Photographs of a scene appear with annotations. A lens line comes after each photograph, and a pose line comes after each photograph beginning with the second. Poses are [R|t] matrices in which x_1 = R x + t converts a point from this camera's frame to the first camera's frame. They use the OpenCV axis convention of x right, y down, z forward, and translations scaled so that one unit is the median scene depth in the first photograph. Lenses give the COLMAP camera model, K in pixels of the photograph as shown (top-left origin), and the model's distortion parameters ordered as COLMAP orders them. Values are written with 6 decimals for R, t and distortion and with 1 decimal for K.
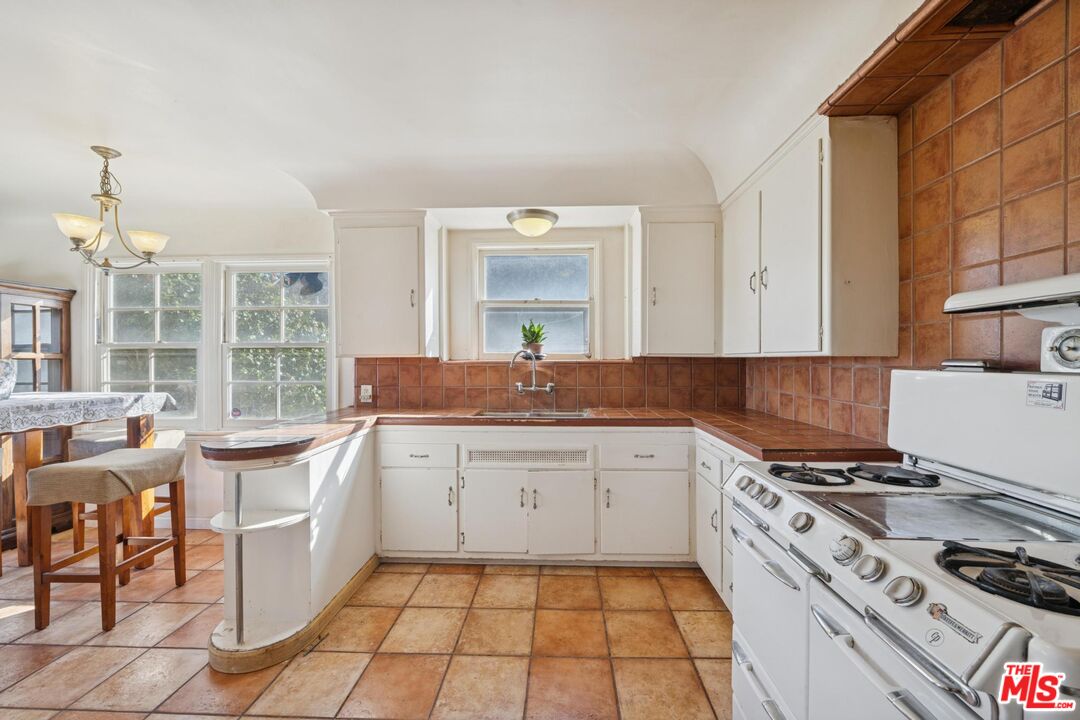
lens RADIAL K [[428.1, 0, 544.8], [0, 428.1, 359.5], [0, 0, 1]] dist [-0.003434, -0.000260]
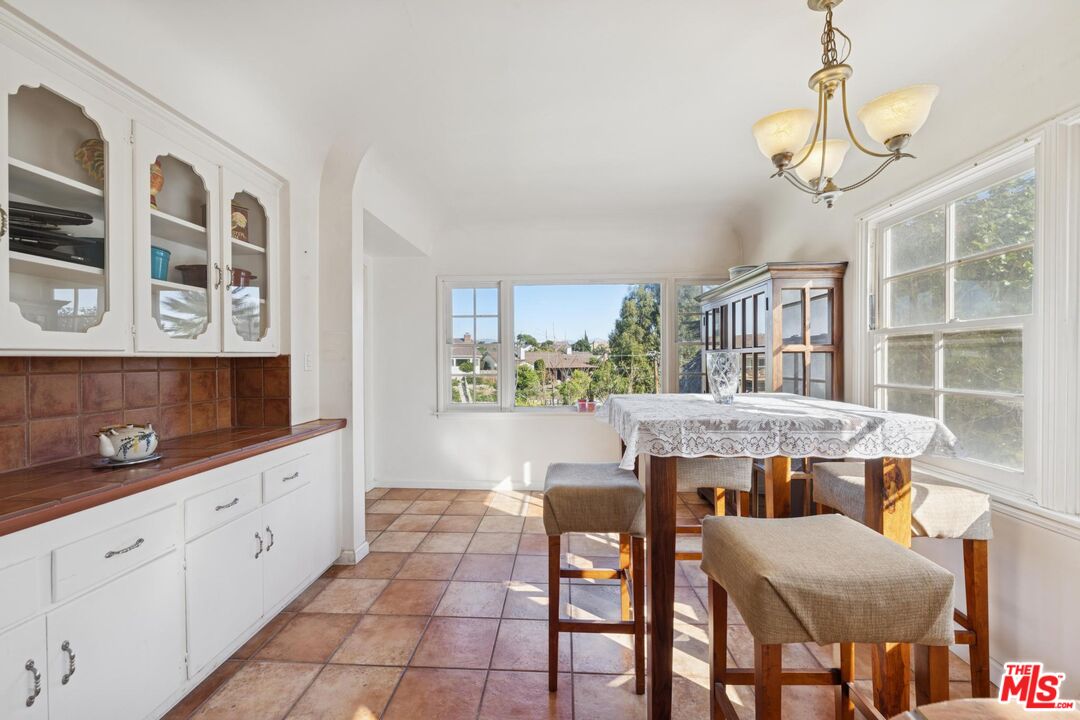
lens RADIAL K [[428.1, 0, 546.3], [0, 428.1, 360.6], [0, 0, 1]] dist [-0.003434, -0.000260]
pose [[-0.007188, 0.011457, -0.999909, -0.368726], [0.004532, 0.999924, 0.011425, 0.003632], [0.999964, -0.004450, -0.007239, 0.518917]]
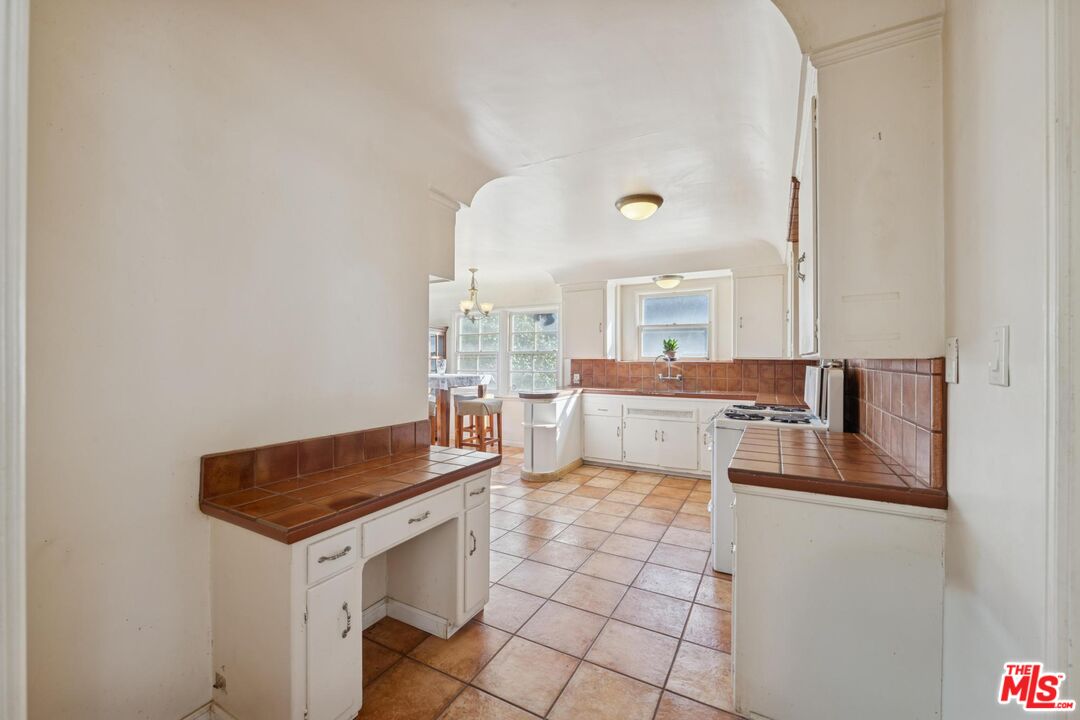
lens RADIAL K [[428.1, 0, 535.5], [0, 428.1, 358.3], [0, 0, 1]] dist [-0.003434, -0.000260]
pose [[0.889872, 0.003301, -0.456198, 0.284733], [-0.004436, 0.999989, -0.001417, -0.004452], [0.456189, 0.003284, 0.889877, -0.774232]]
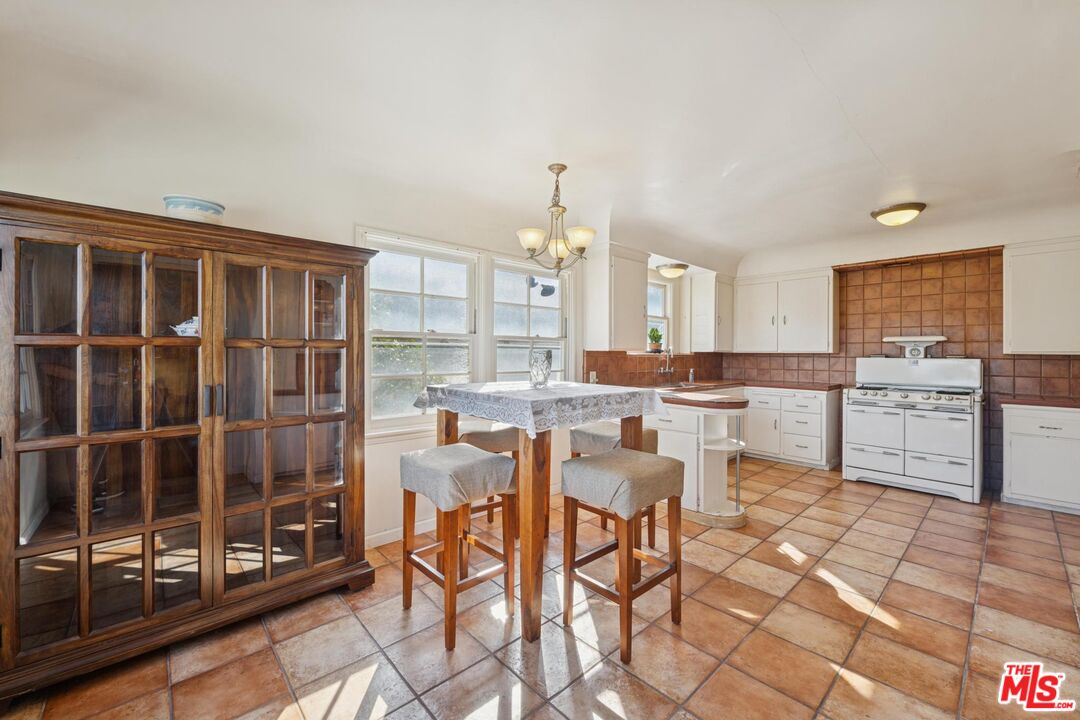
lens RADIAL K [[428.1, 0, 543.3], [0, 428.1, 352.9], [0, 0, 1]] dist [-0.003434, -0.000260]
pose [[0.711612, 0.009977, 0.702502, -1.554984], [-0.010290, 0.999940, -0.003778, 0.010267], [-0.702498, -0.004541, 0.711671, 0.182599]]
